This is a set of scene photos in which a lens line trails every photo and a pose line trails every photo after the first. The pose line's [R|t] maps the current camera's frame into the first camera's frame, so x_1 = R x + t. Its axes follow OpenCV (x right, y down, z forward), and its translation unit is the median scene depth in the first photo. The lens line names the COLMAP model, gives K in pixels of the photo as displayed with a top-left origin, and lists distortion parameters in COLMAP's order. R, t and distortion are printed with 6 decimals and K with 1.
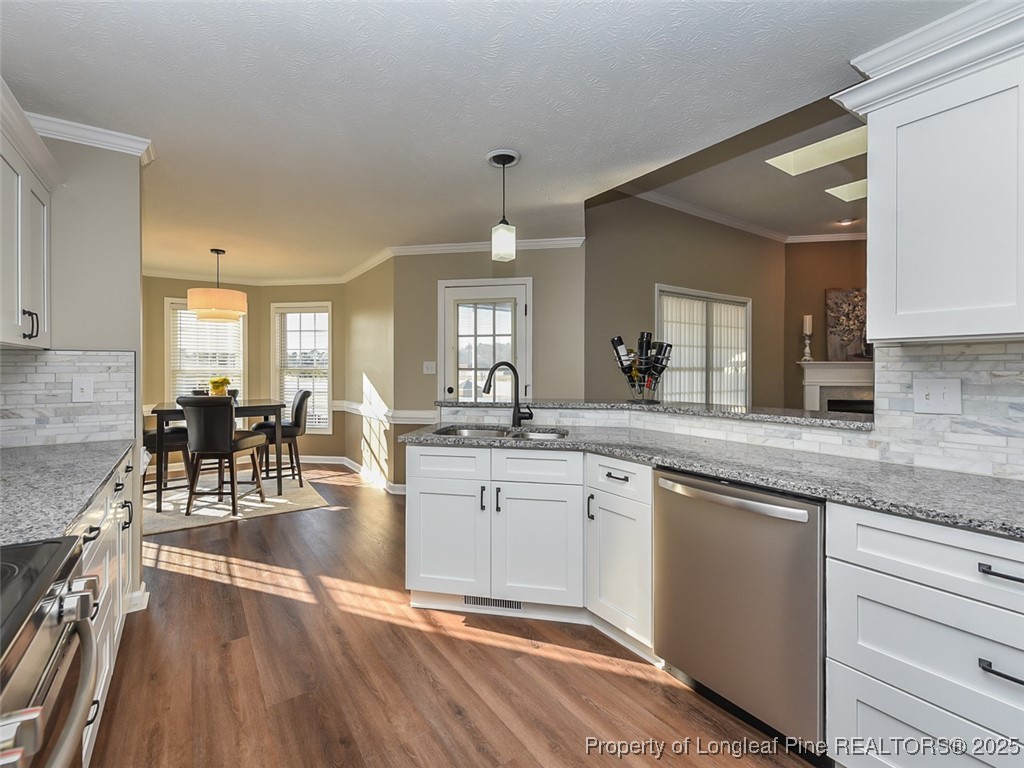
lens RADIAL K [[469.0, 0, 472.1], [0, 469.0, 369.4], [0, 0, 1]] dist [-0.023673, -0.000283]
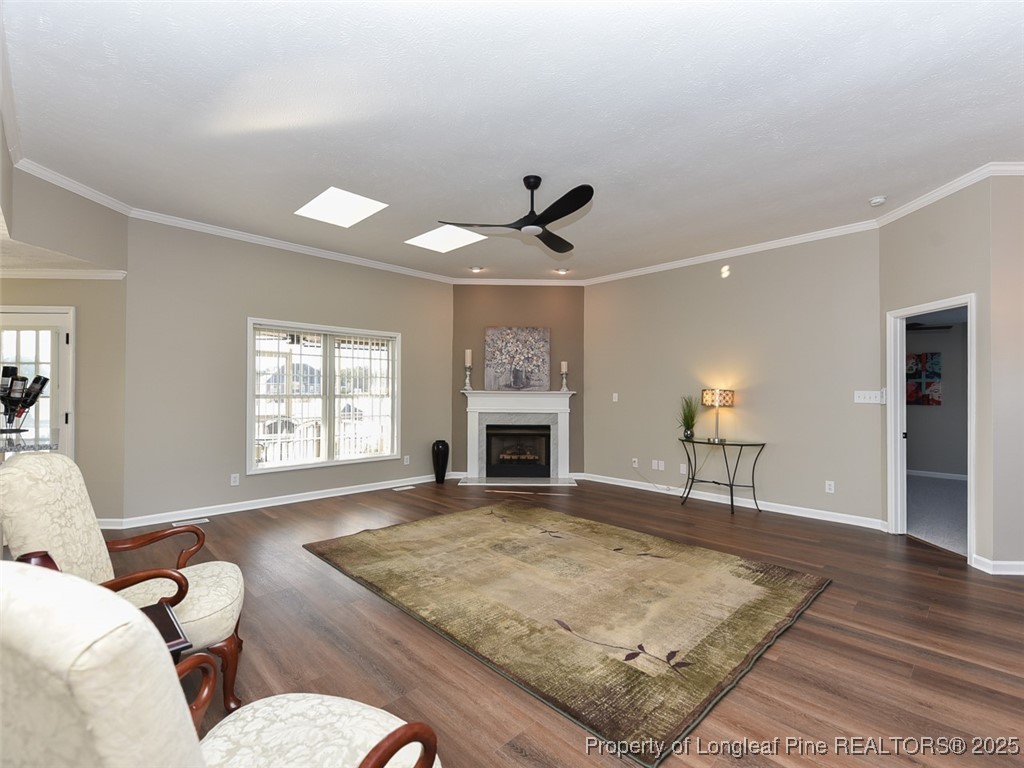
lens RADIAL K [[466.8, 0, 489.6], [0, 466.8, 387.3], [0, 0, 1]] dist [0.003587, 0.000070]
pose [[0.978704, 0.011392, 0.204962, 0.547525], [-0.008977, 0.999879, -0.012711, -0.011090], [-0.205082, 0.010600, 0.978687, -0.123965]]
